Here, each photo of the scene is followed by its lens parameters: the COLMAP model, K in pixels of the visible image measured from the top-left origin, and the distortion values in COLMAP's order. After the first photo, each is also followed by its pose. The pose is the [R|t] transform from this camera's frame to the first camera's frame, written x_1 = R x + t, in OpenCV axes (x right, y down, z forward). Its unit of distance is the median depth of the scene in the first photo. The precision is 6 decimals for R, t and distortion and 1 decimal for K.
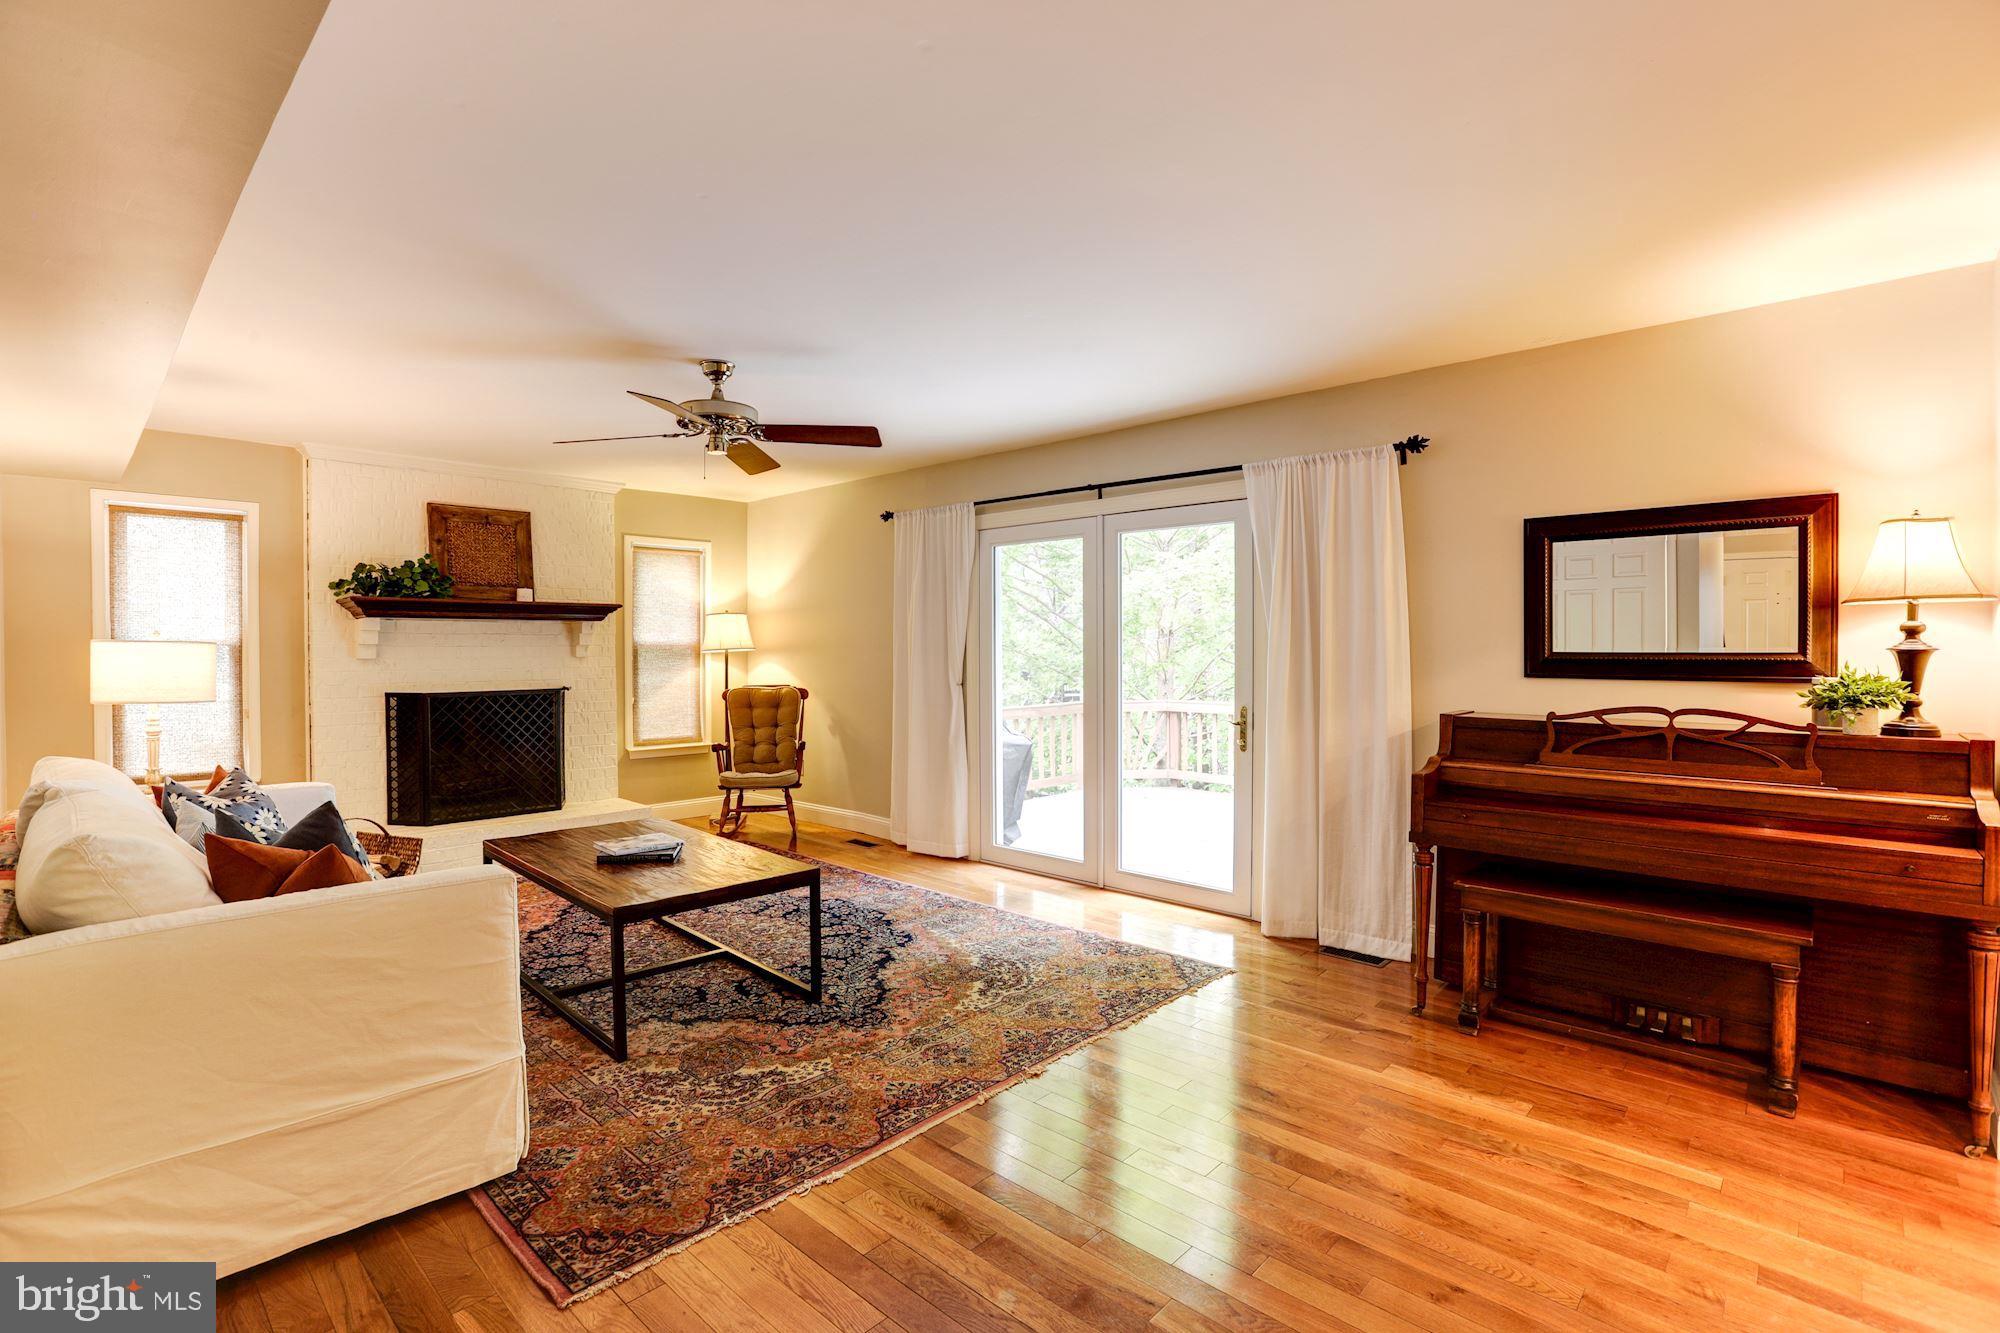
lens RADIAL K [[913.7, 0, 1000.7], [0, 913.7, 655.0], [0, 0, 1]] dist [-0.048230, 0.016331]
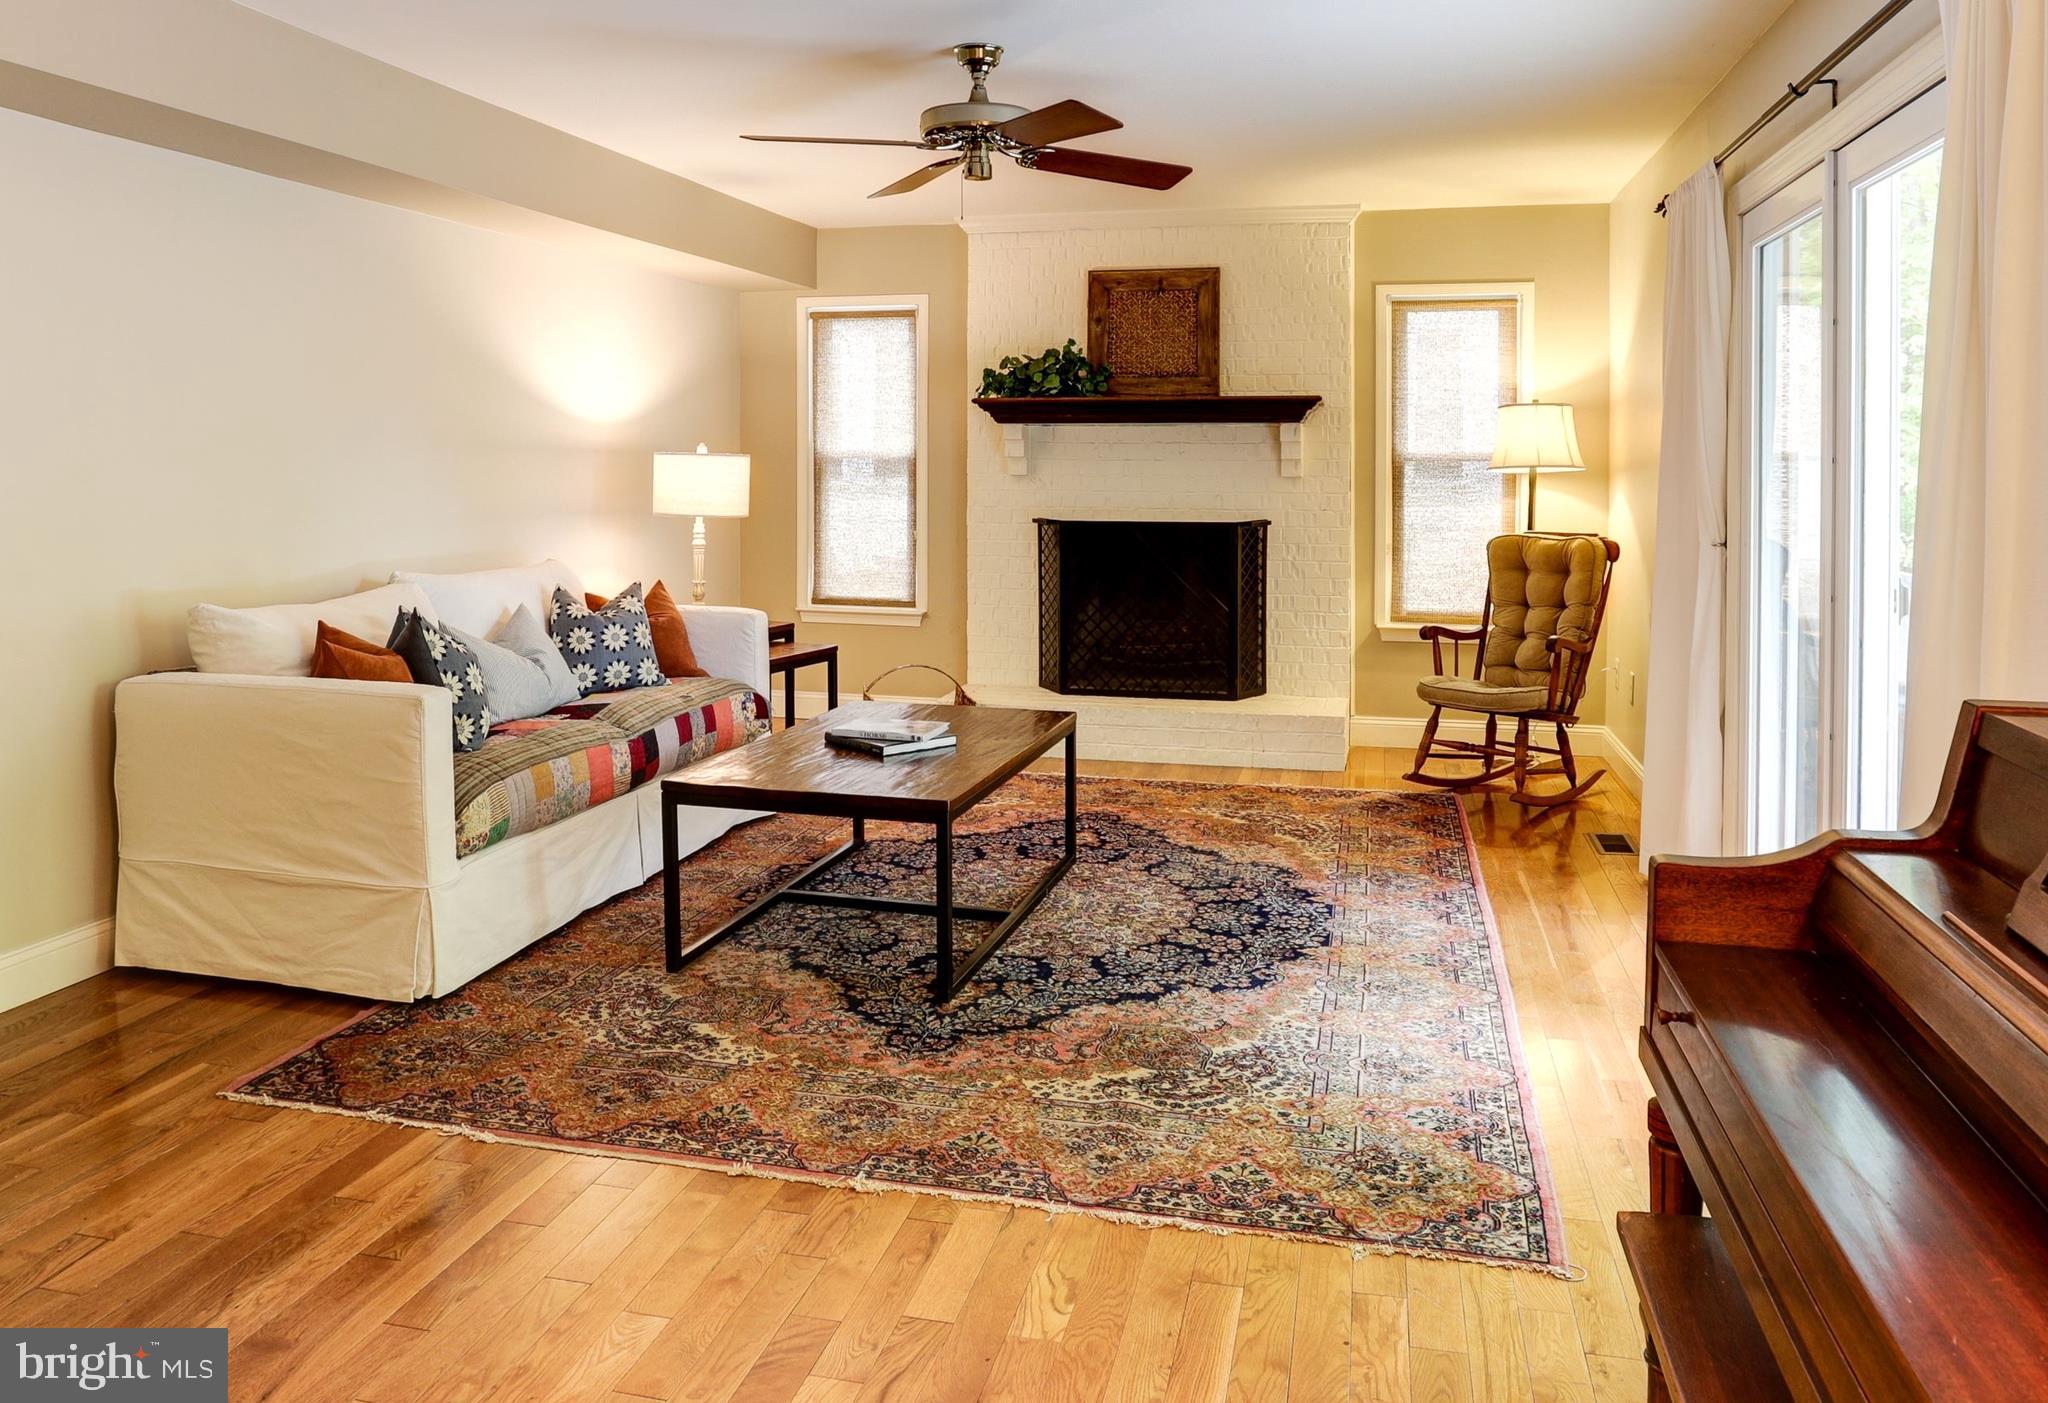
lens RADIAL K [[1556.9, 0, 1017.9], [0, 1556.9, 478.6], [0, 0, 1]] dist [-0.051293, 0.006984]
pose [[0.487788, 0.014328, -0.872845, 0.500795], [-0.012705, 0.999876, 0.009313, -0.005236], [0.872870, 0.006547, 0.487909, 0.312960]]
